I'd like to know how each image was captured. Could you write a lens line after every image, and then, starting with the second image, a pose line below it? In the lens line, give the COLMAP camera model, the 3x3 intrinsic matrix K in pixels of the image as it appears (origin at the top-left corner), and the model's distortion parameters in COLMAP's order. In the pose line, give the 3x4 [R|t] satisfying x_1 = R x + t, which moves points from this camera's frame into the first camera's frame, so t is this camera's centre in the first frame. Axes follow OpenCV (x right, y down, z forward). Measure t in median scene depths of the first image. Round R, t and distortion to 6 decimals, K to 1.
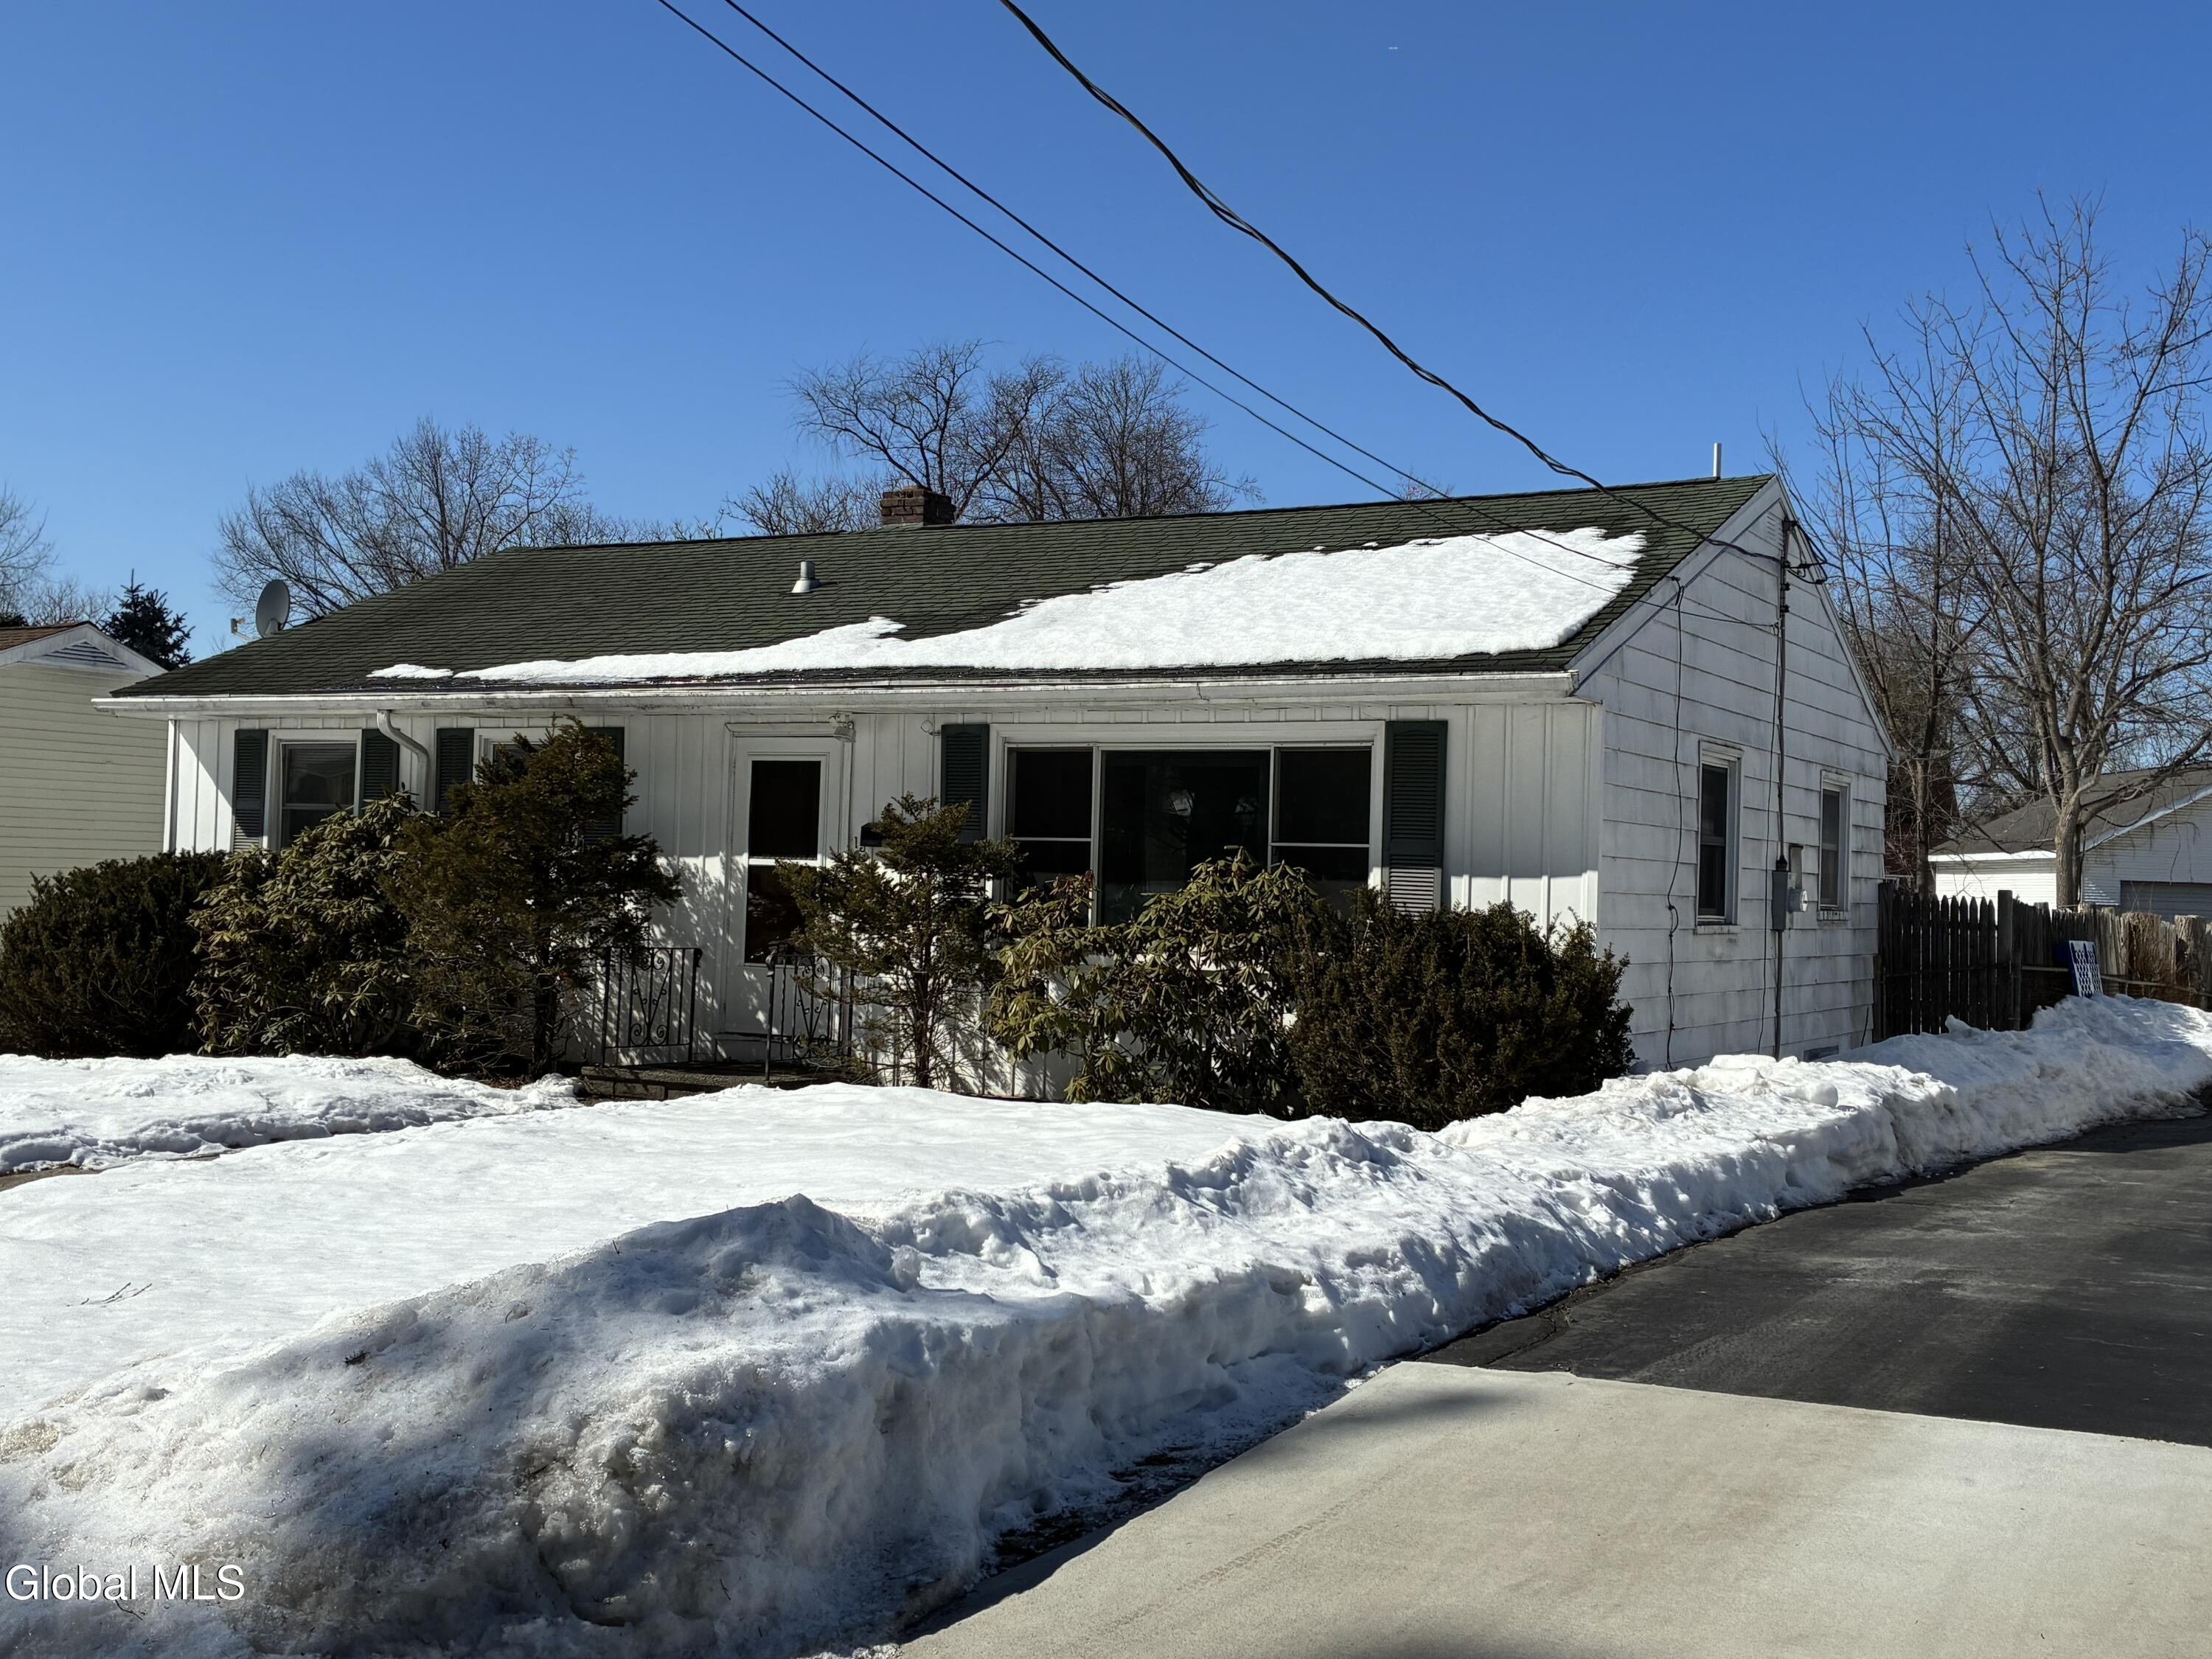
lens RADIAL K [[2406.5, 0, 1097.0], [0, 2406.5, 821.0], [0, 0, 1]] dist [0.089346, 0.000000]
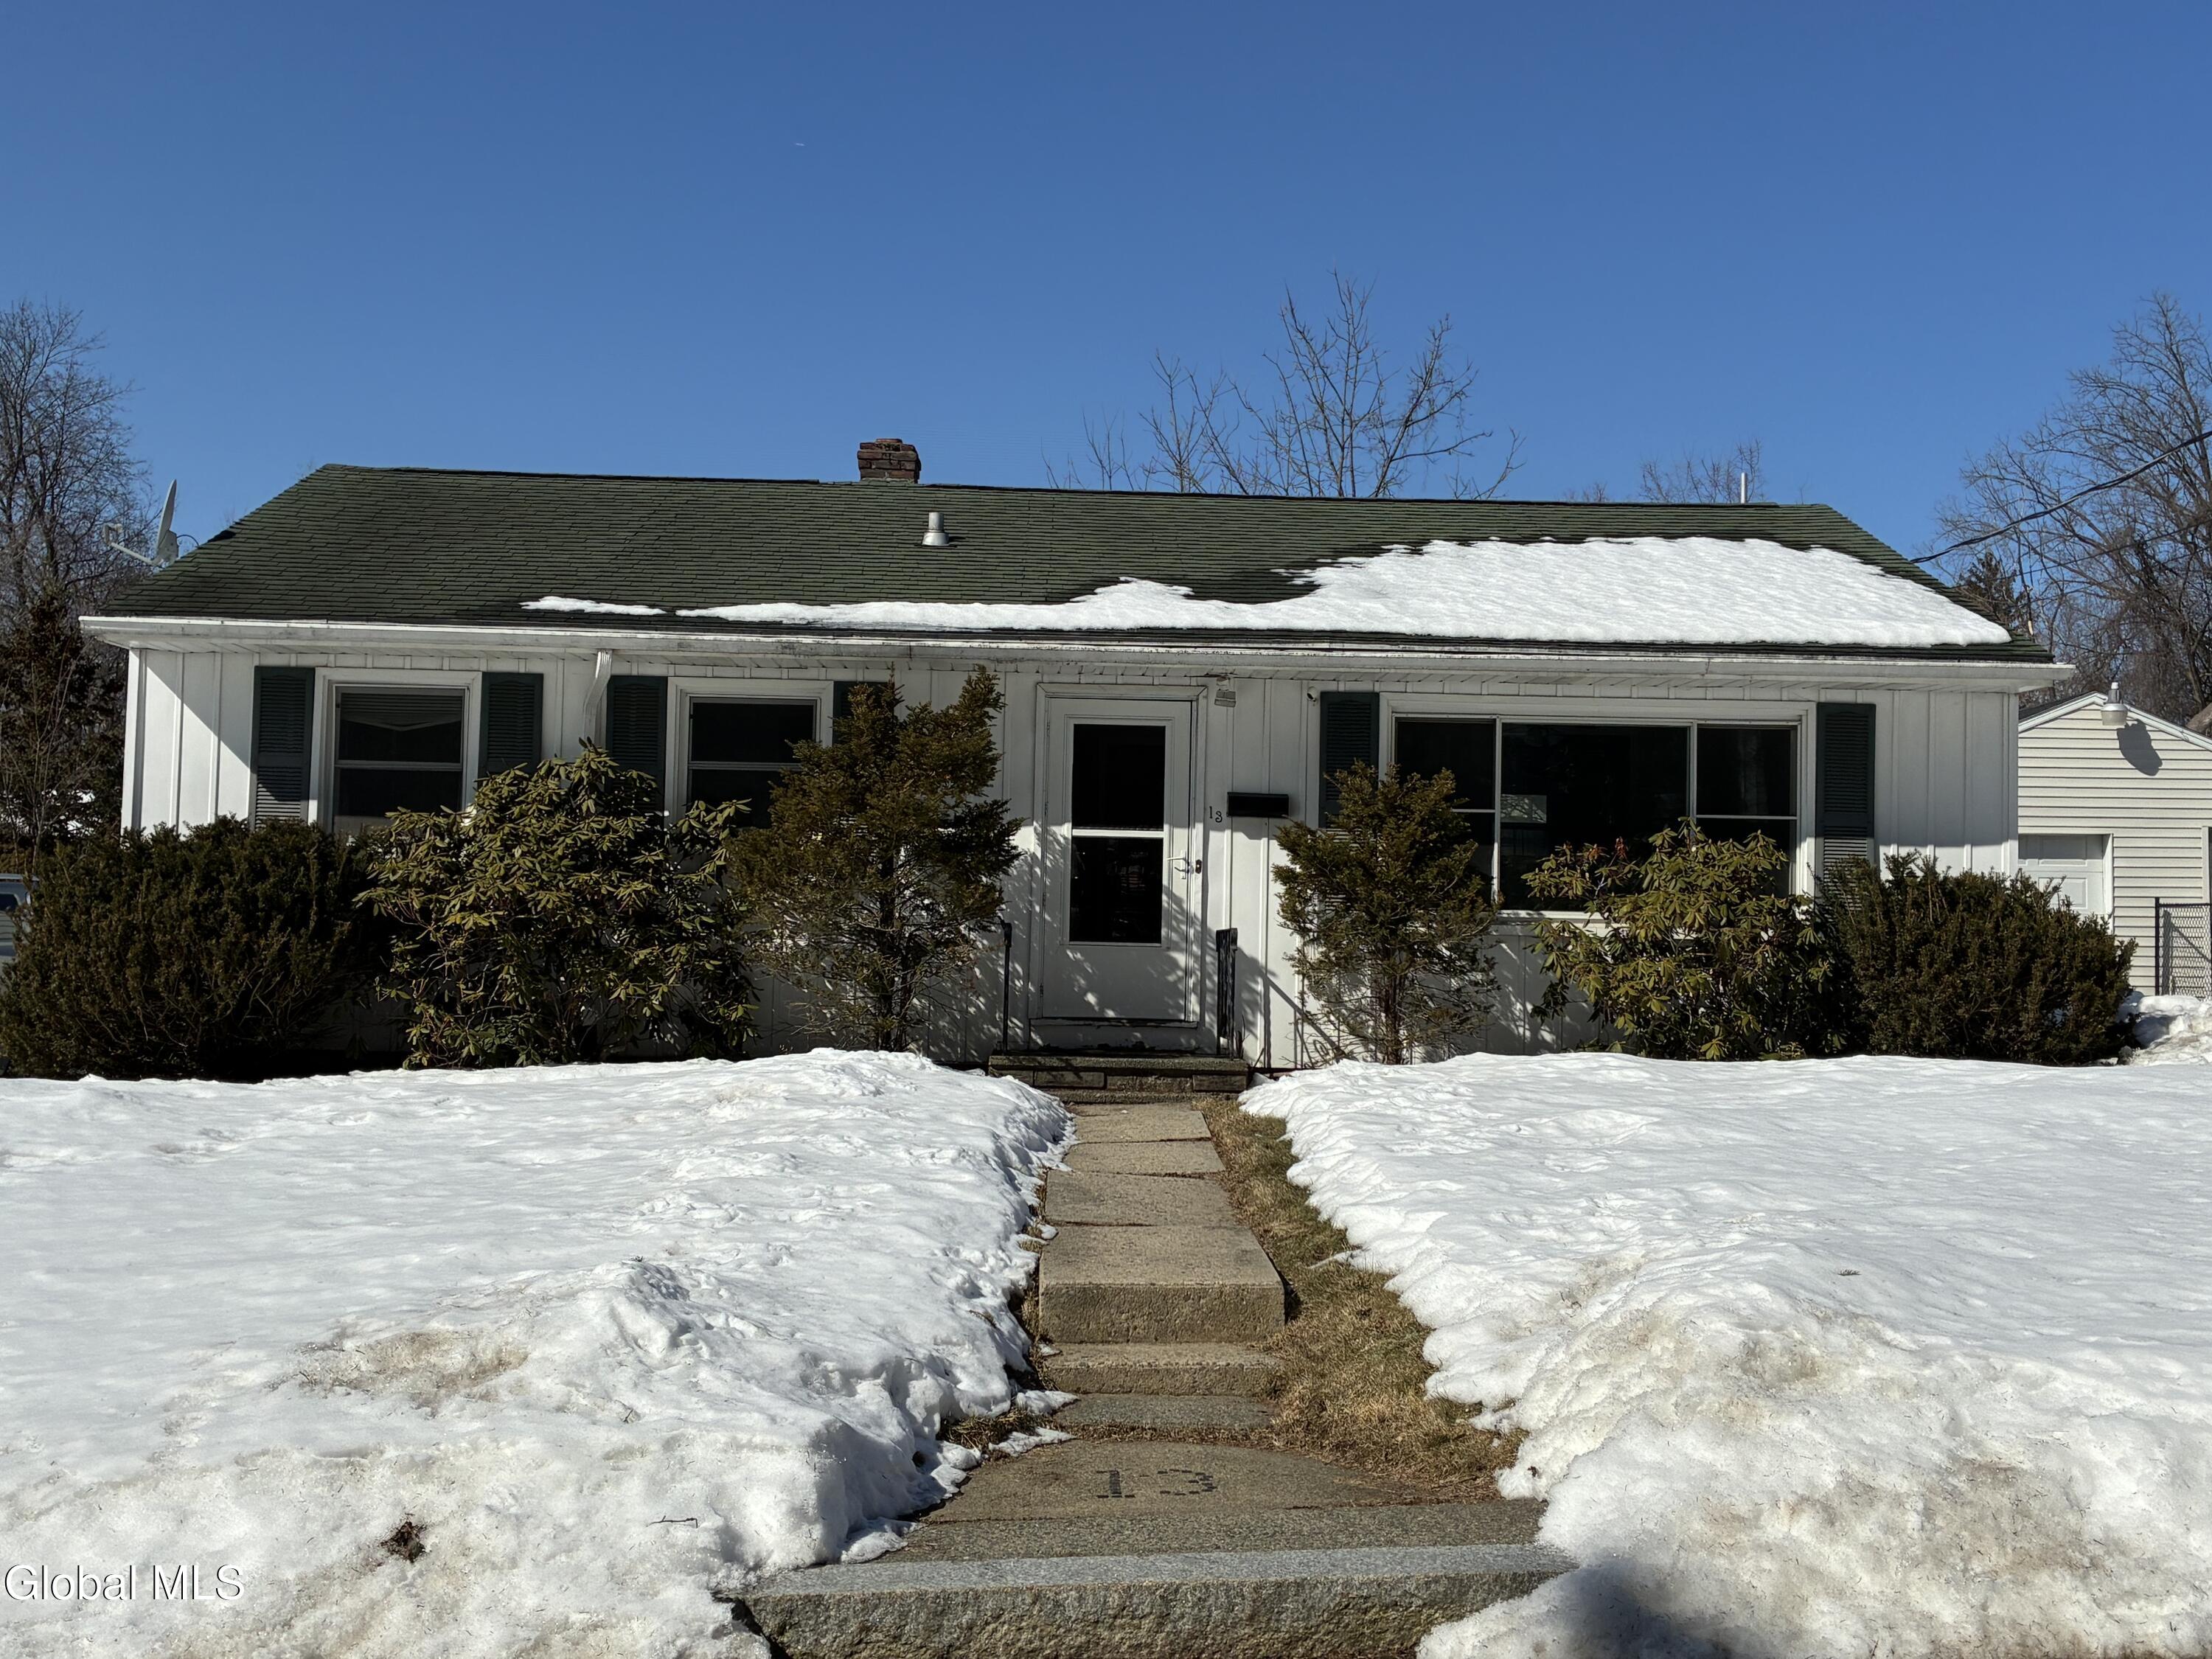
lens RADIAL K [[2406.5, 0, 1117.9], [0, 2406.5, 836.9], [0, 0, 1]] dist [0.089346, 0.000000]
pose [[0.853813, 0.008987, 0.520502, -0.613014], [-0.008319, 0.999959, -0.003618, 0.021841], [-0.520514, -0.001241, 0.853852, 0.202424]]
